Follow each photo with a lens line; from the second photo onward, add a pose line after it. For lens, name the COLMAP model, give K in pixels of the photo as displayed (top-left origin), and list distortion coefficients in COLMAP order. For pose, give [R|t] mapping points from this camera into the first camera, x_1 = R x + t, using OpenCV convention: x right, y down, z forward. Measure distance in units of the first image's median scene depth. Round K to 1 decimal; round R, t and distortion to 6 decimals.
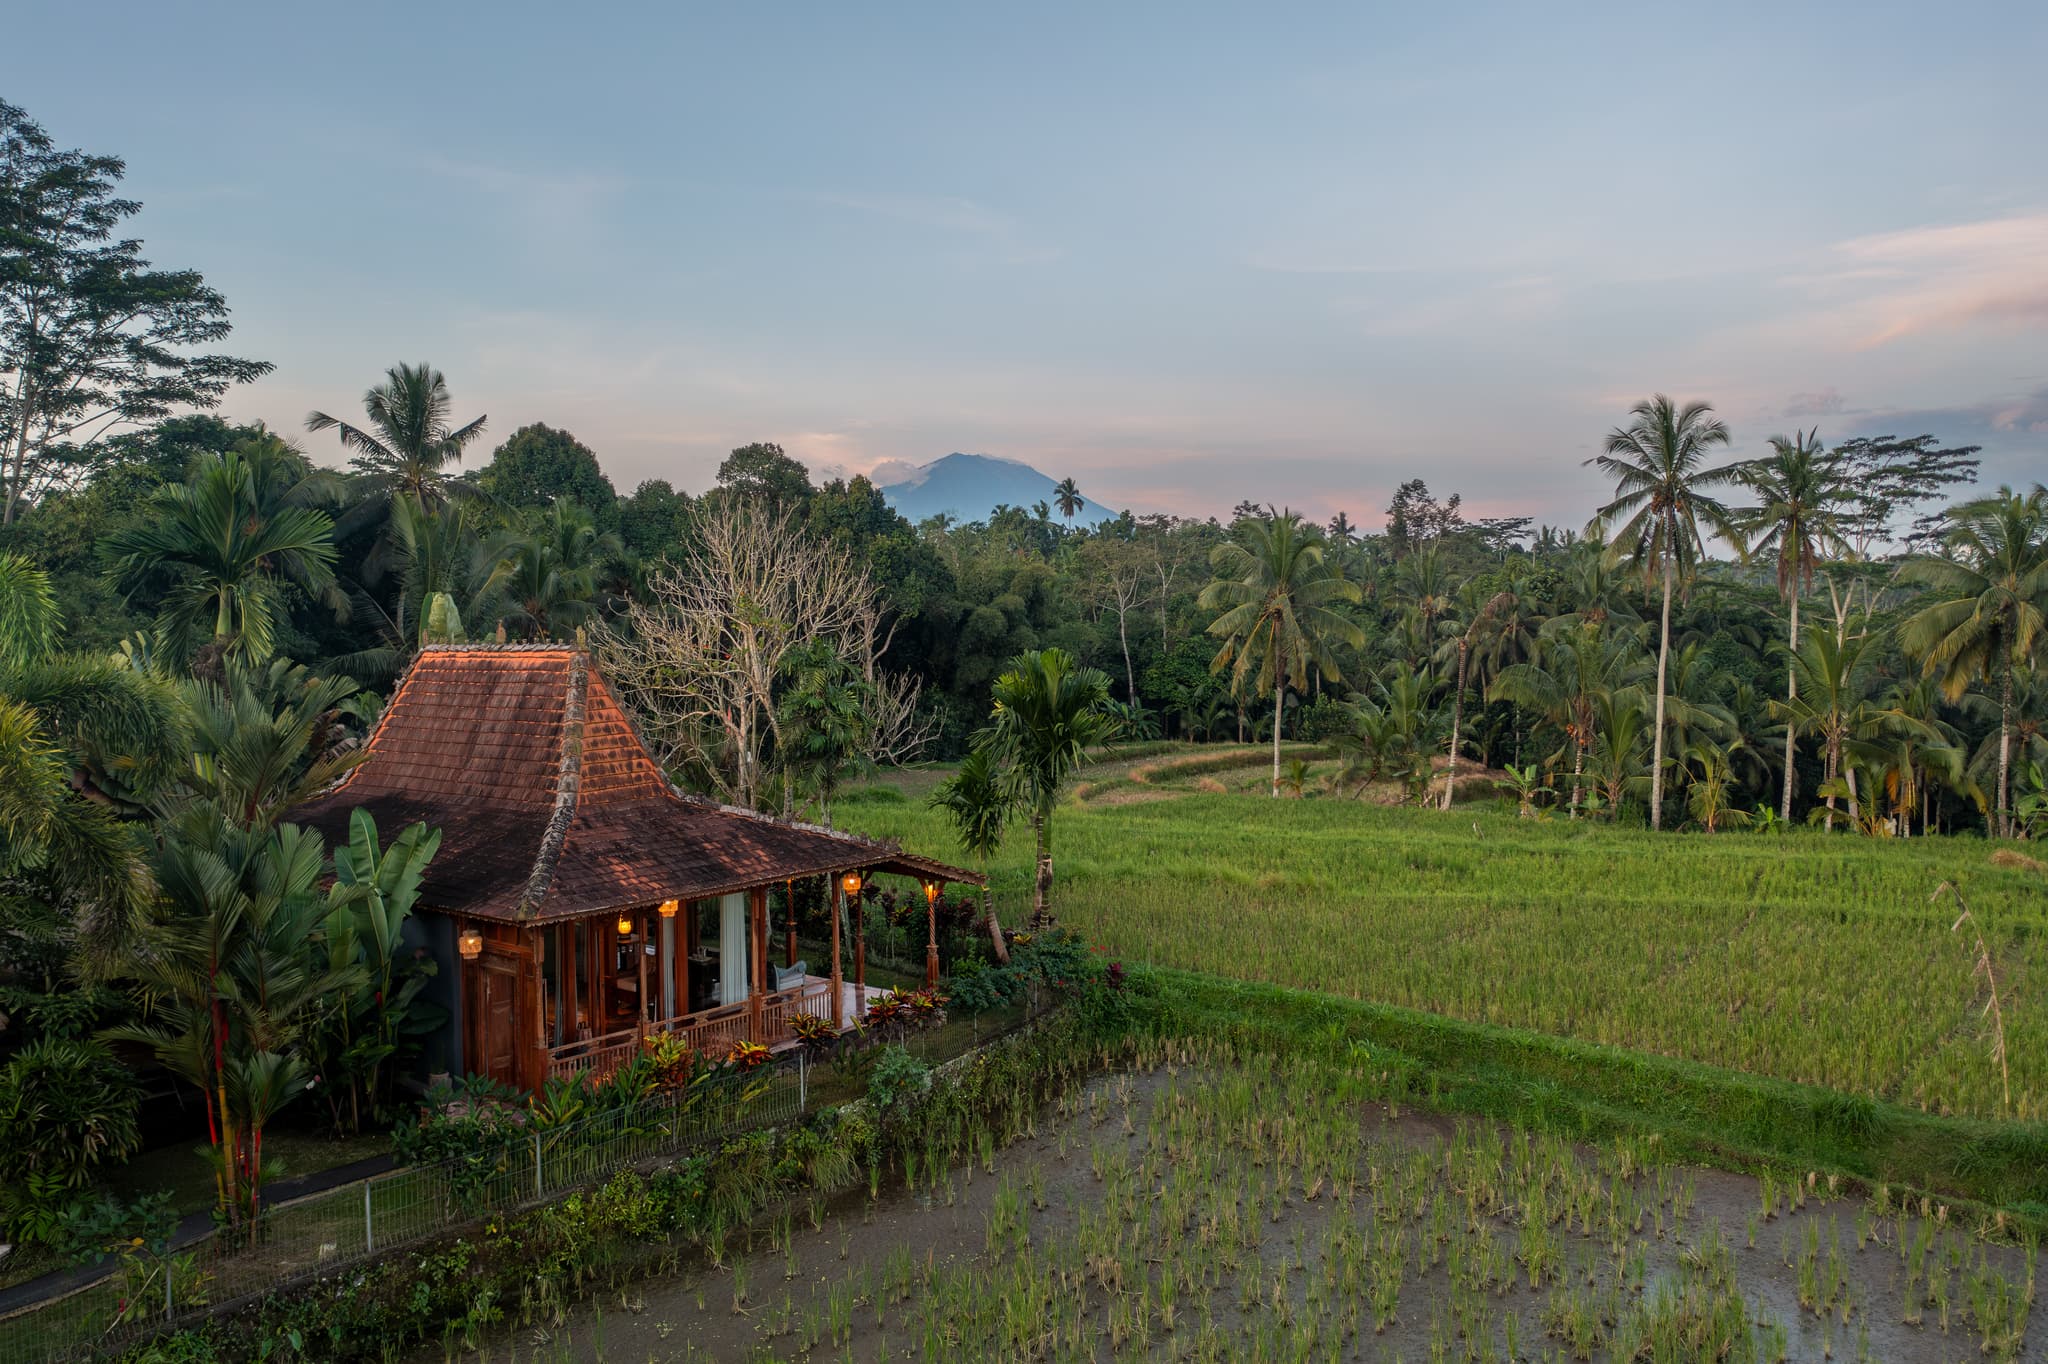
lens RADIAL K [[1603.4, 0, 1025.3], [0, 1603.4, 683.6], [0, 0, 1]] dist [0.008393, -0.000422]
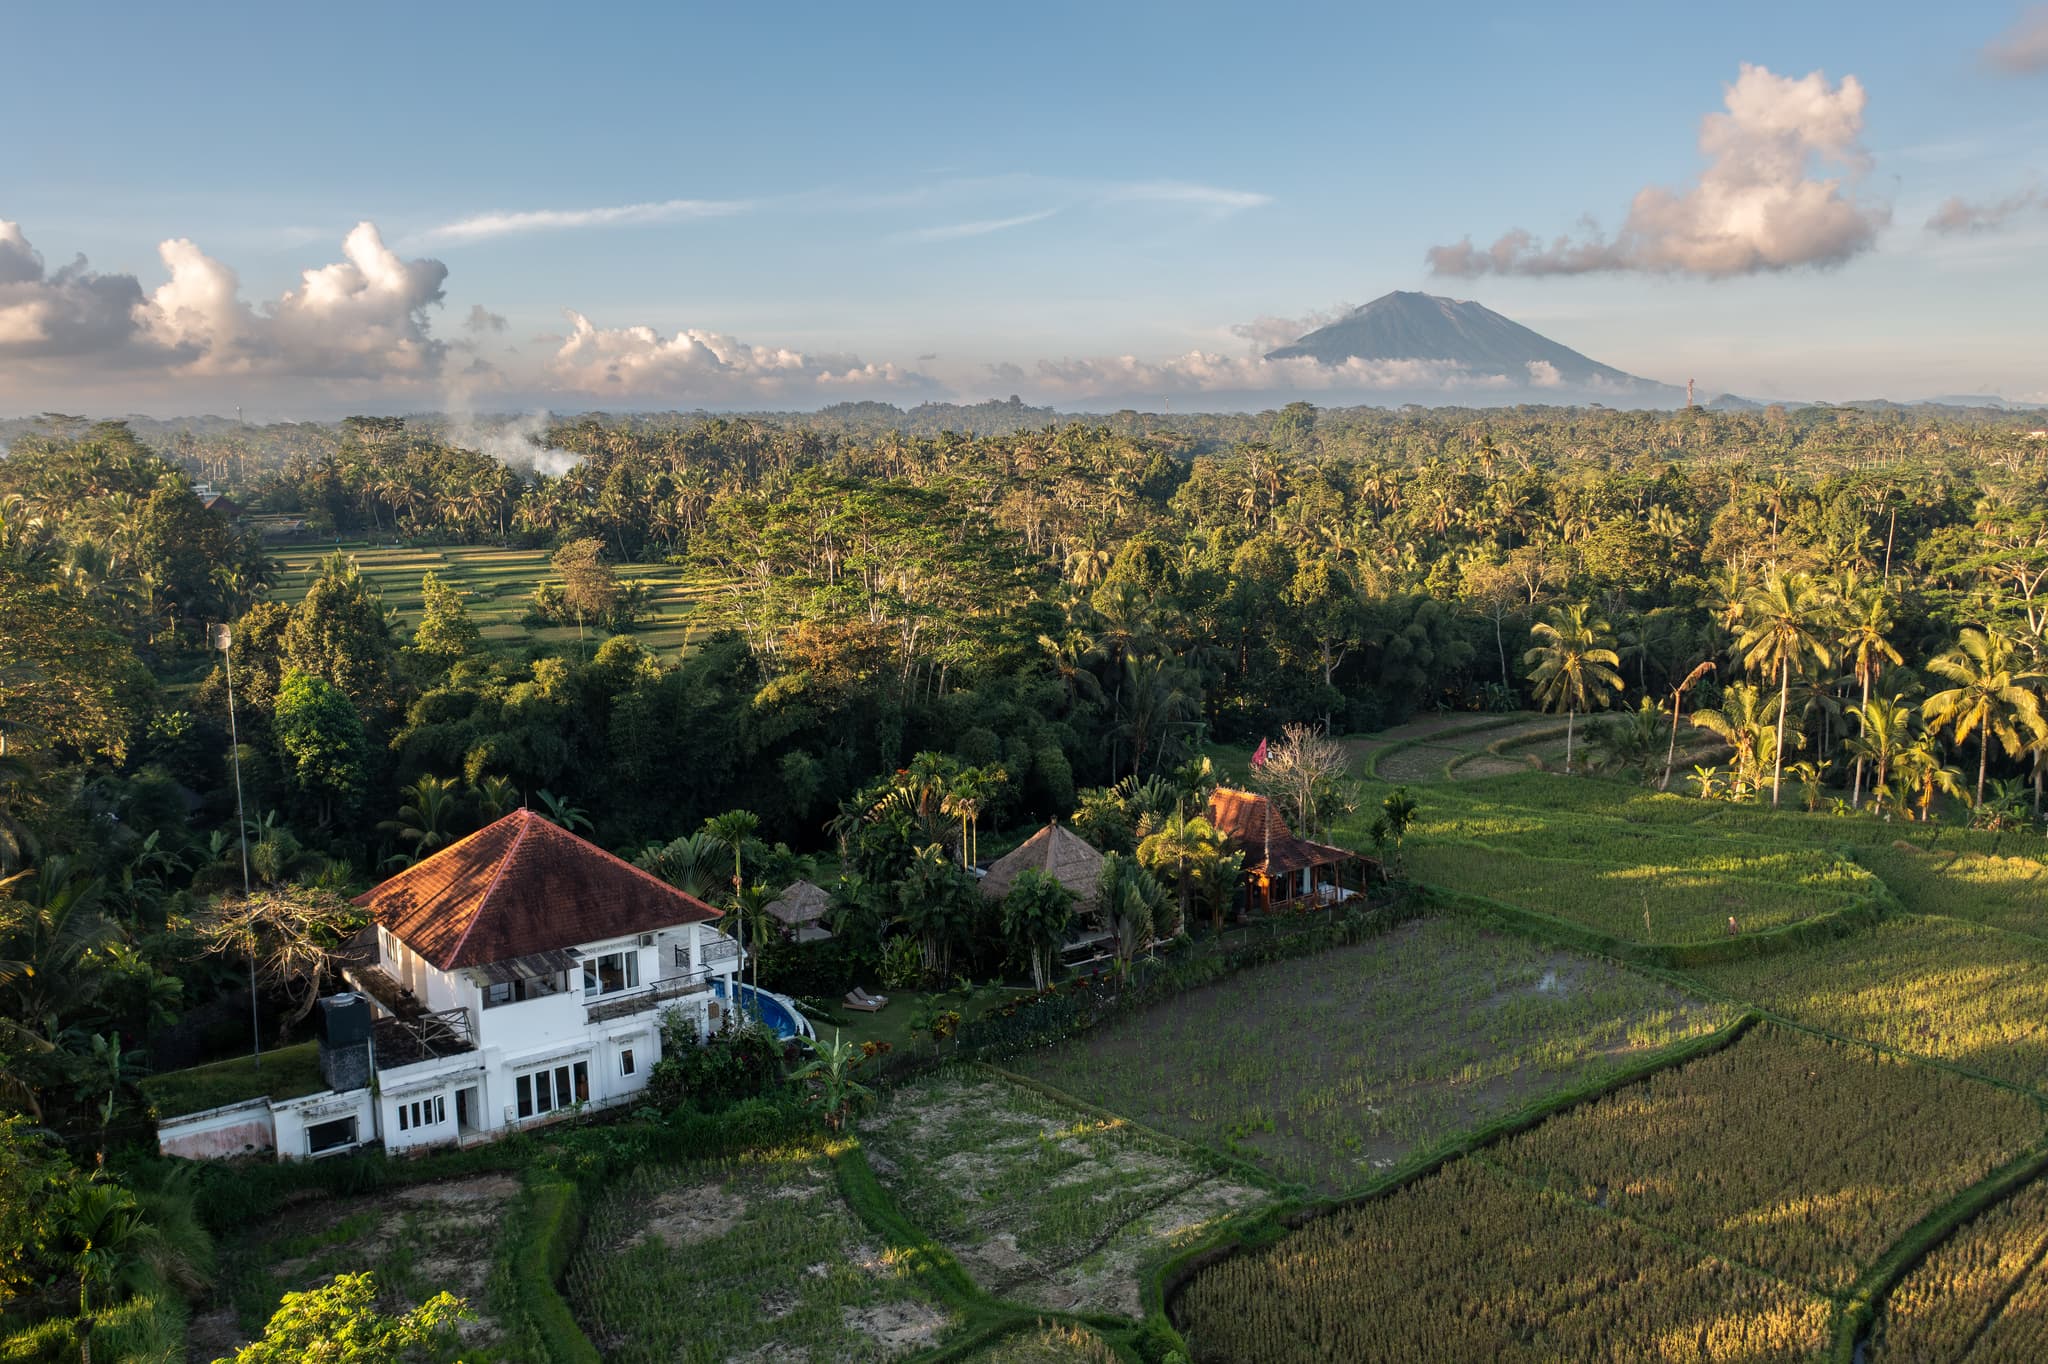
lens RADIAL K [[1603.4, 0, 1025.5], [0, 1603.4, 680.1], [0, 0, 1]] dist [0.008393, -0.000422]
pose [[0.964851, 0.020794, -0.261975, 0.137509], [0.003118, 0.995889, 0.090530, -0.584813], [0.262781, -0.088165, 0.960819, -2.500616]]
